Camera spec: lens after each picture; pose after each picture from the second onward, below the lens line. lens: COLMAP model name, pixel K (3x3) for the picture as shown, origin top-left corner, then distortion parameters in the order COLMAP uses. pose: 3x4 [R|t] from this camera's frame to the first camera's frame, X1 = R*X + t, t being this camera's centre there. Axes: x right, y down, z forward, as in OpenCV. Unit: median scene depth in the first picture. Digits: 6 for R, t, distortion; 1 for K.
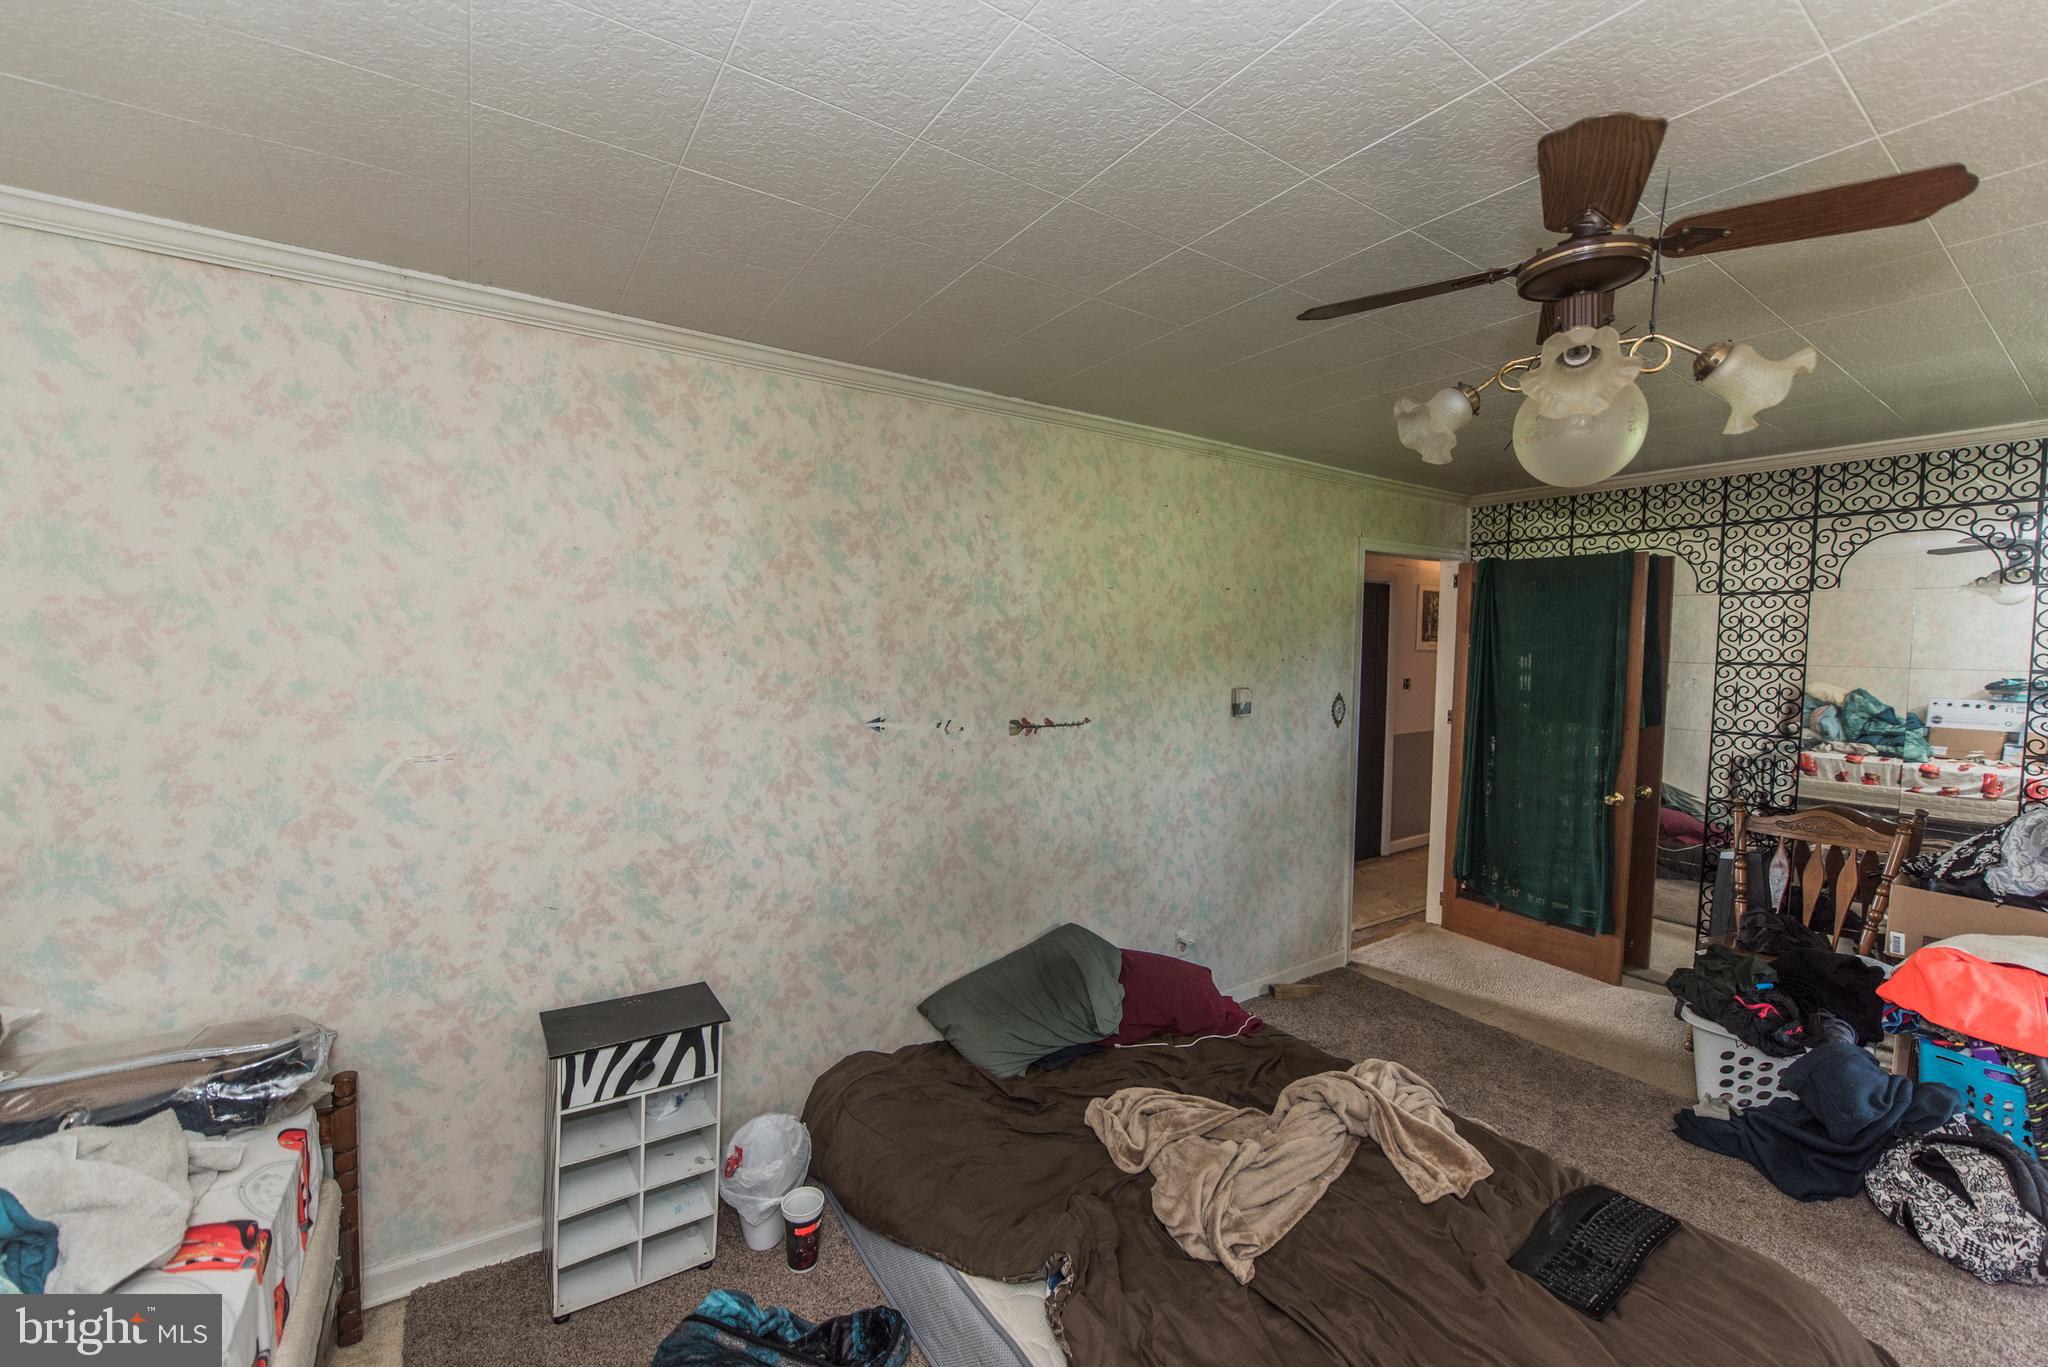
lens RADIAL K [[816.9, 0, 1027.9], [0, 816.9, 682.1], [0, 0, 1]] dist [-0.013538, -0.001760]
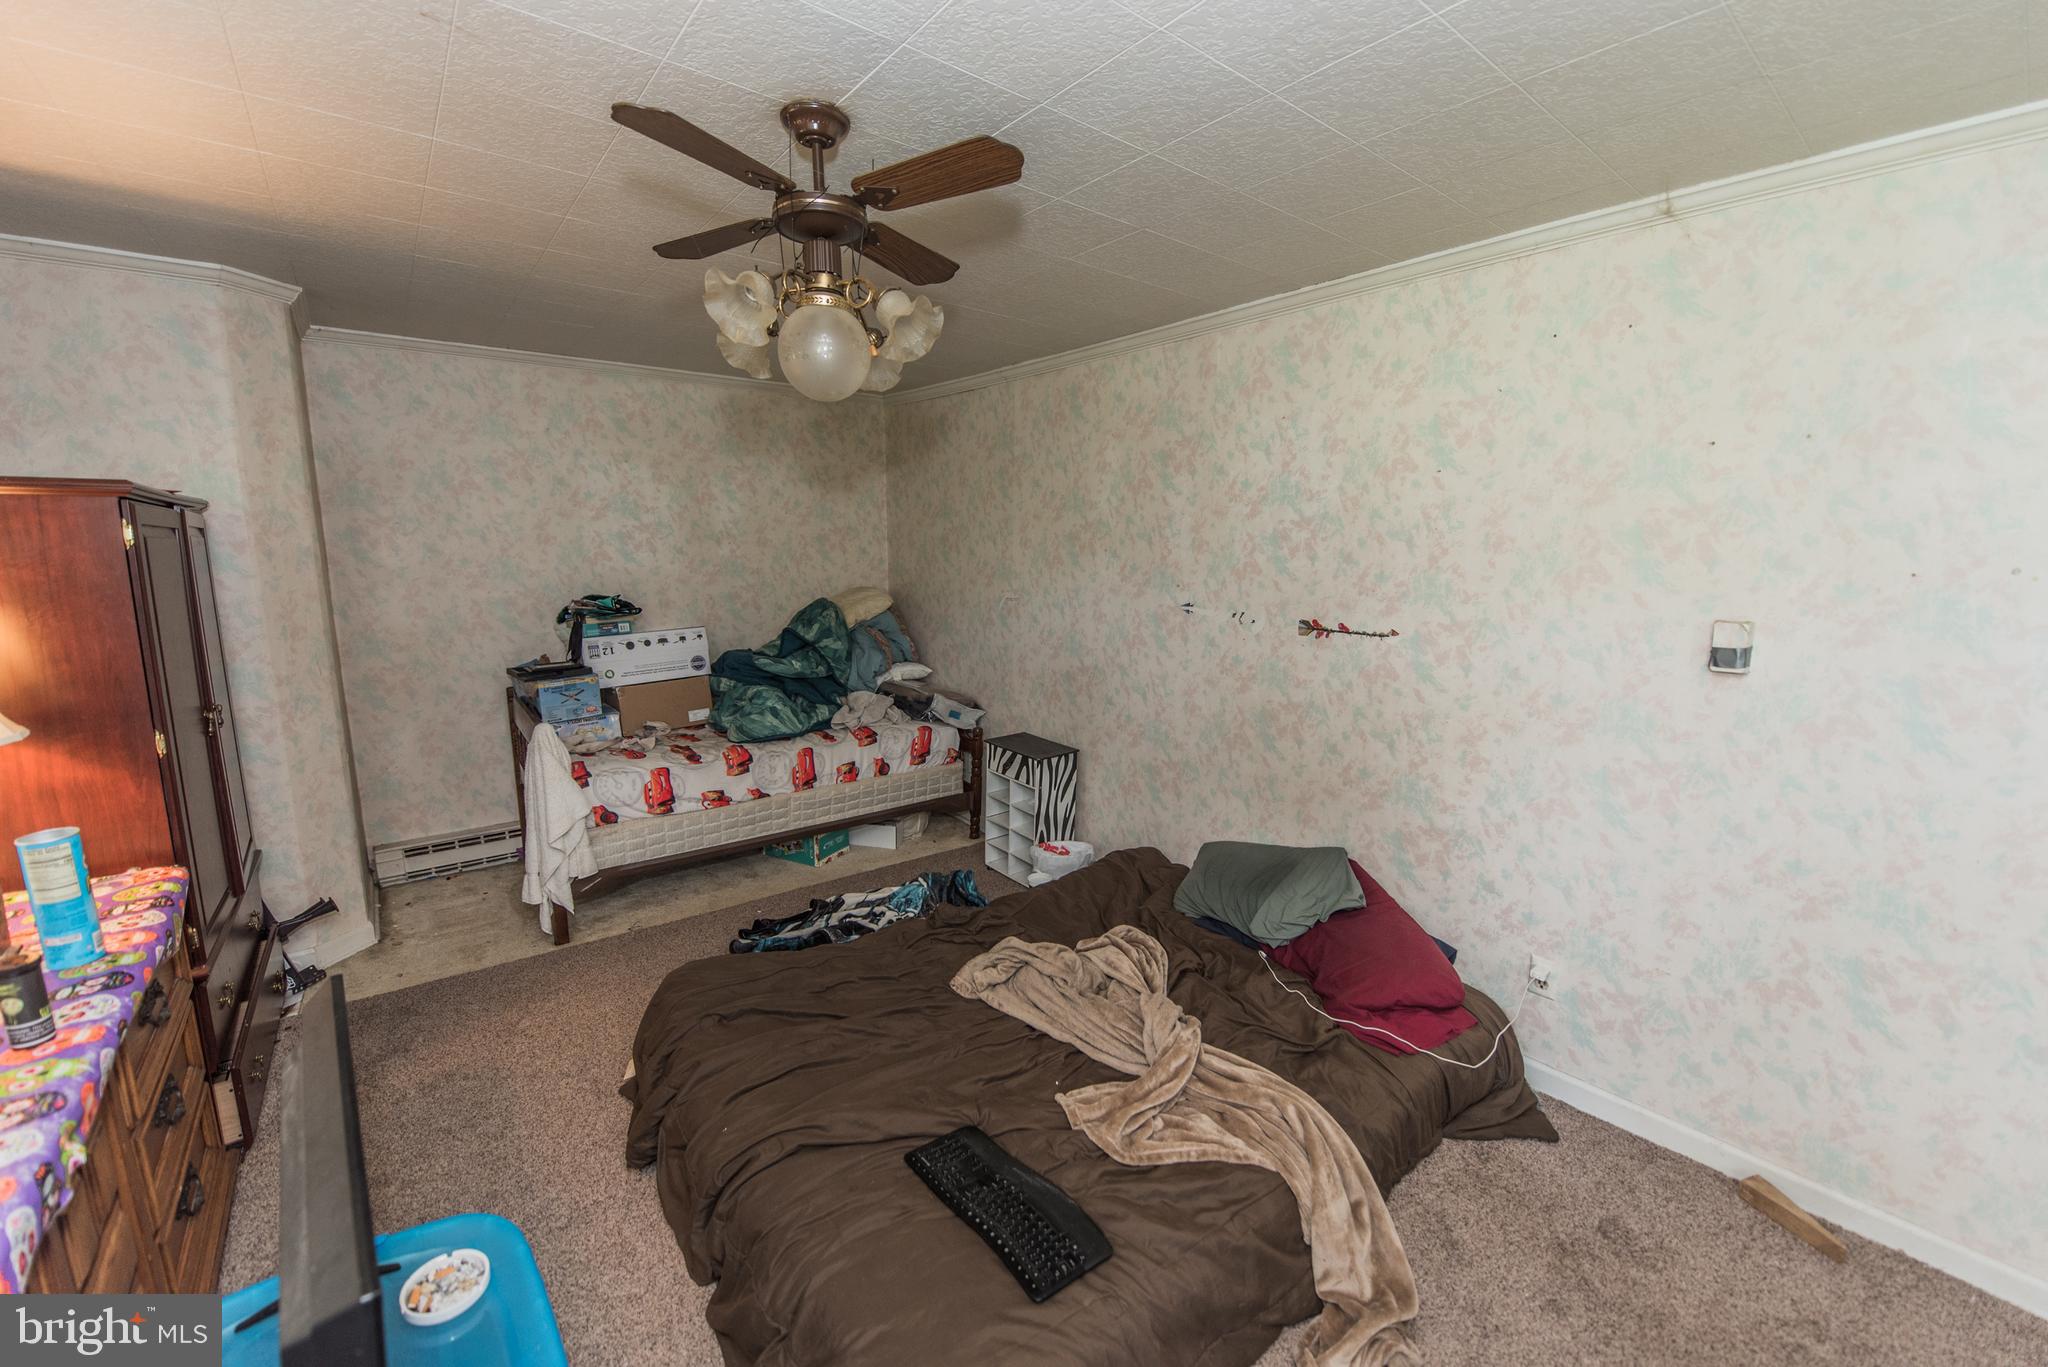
lens RADIAL K [[816.9, 0, 1018.5], [0, 816.9, 681.6], [0, 0, 1]] dist [-0.013538, -0.001760]
pose [[0.069741, 0.153195, -0.985732, 0.987117], [-0.055138, 0.987219, 0.149525, -0.009525], [0.996040, 0.043923, 0.077296, 0.601140]]
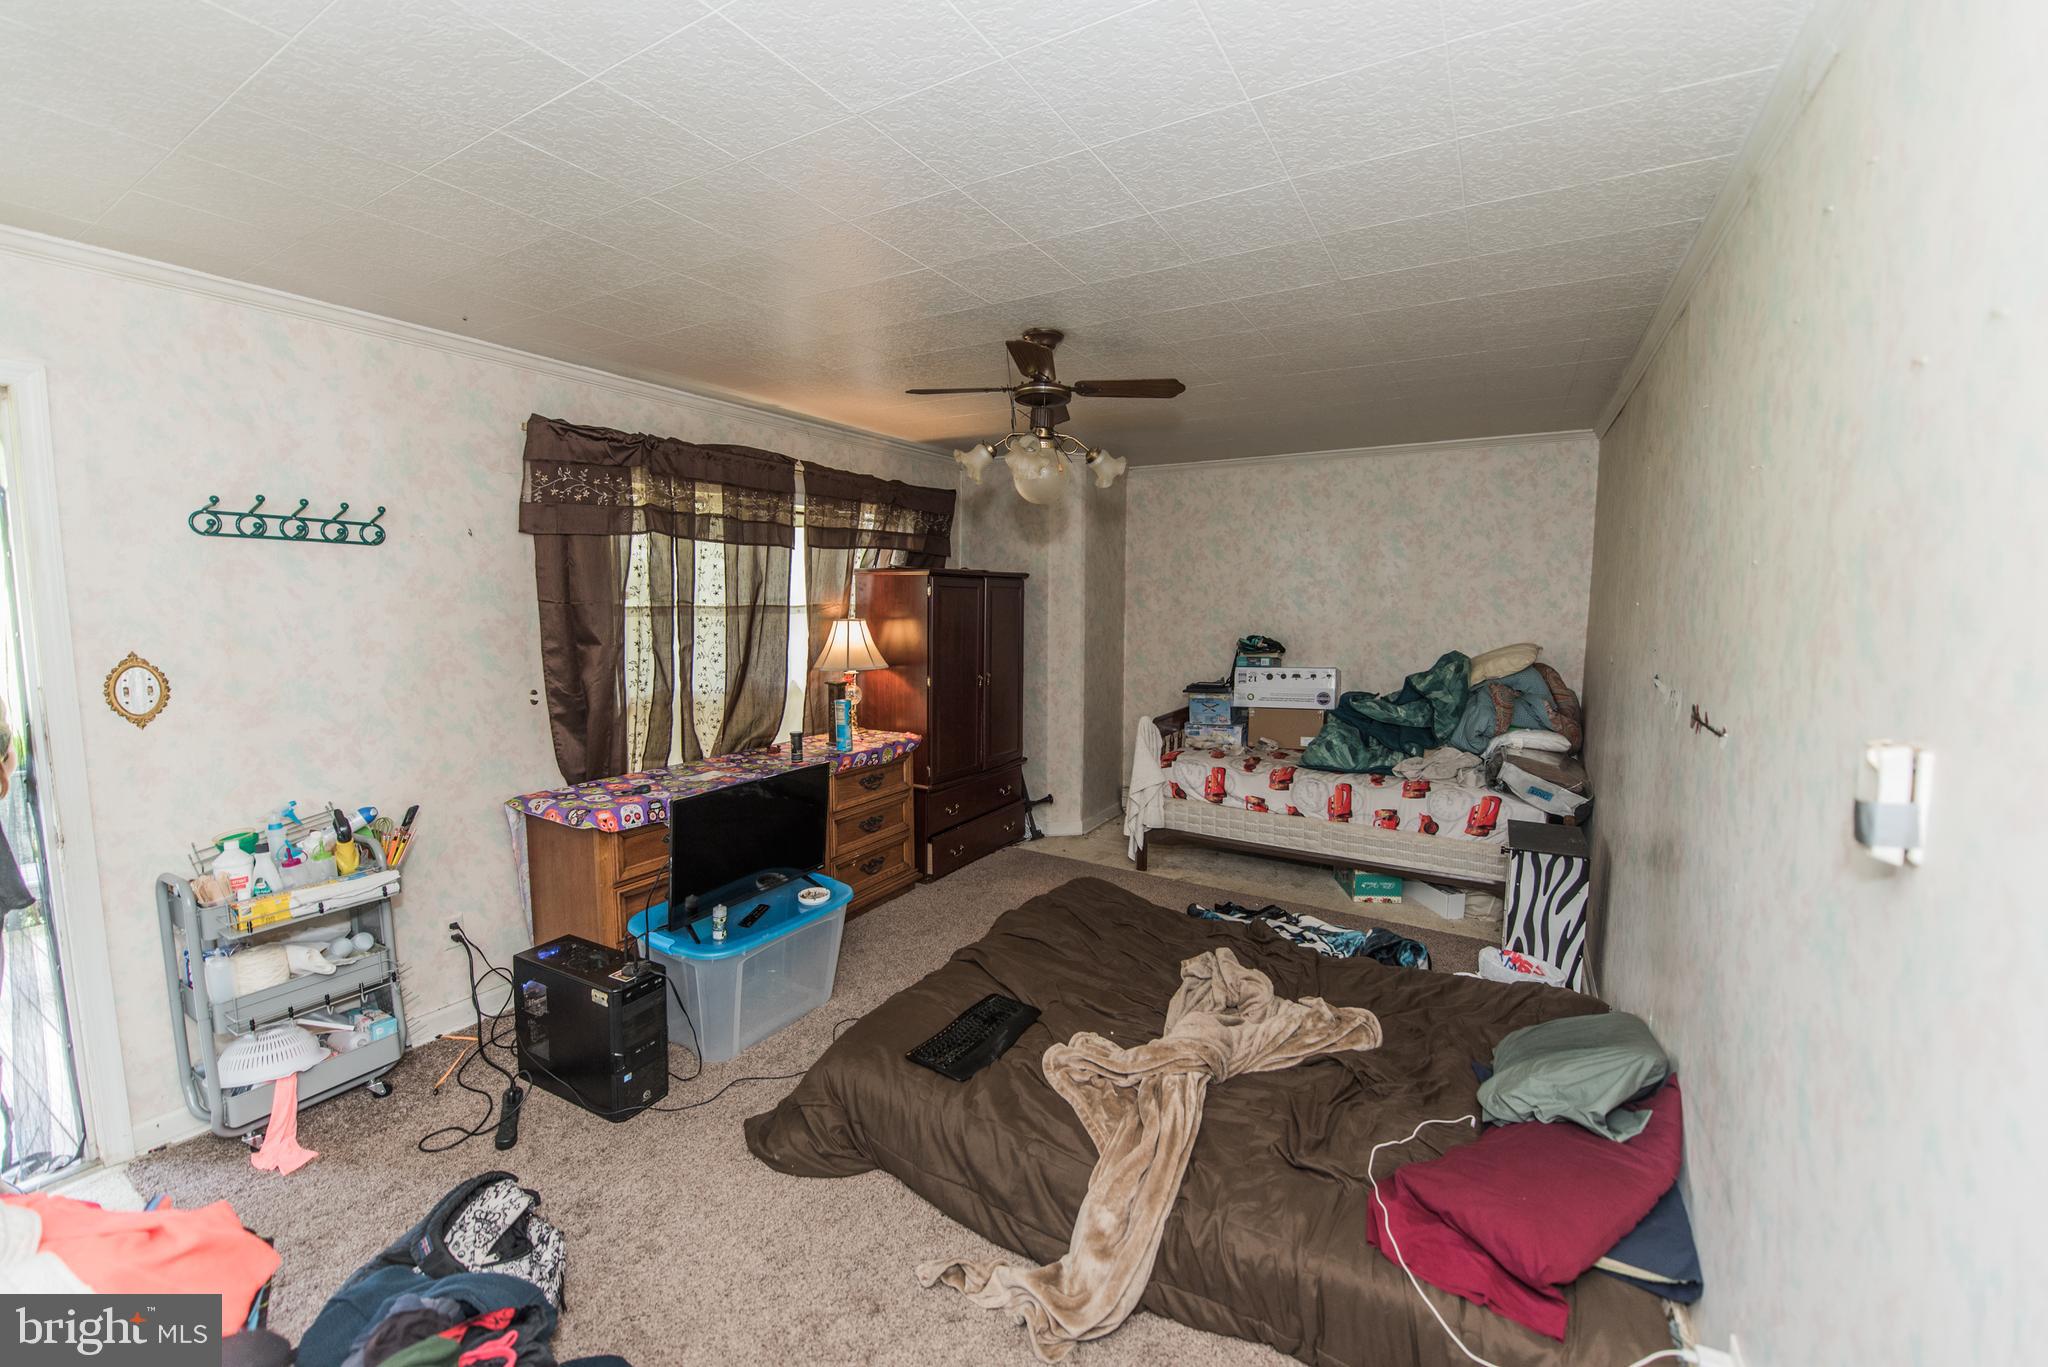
lens RADIAL K [[816.9, 0, 1011.5], [0, 816.9, 676.9], [0, 0, 1]] dist [-0.013538, -0.001760]
pose [[-0.910111, 0.025825, -0.413560, 0.783965], [-0.034771, 0.989776, 0.138327, -0.048988], [0.412904, 0.140273, -0.899908, 1.405066]]
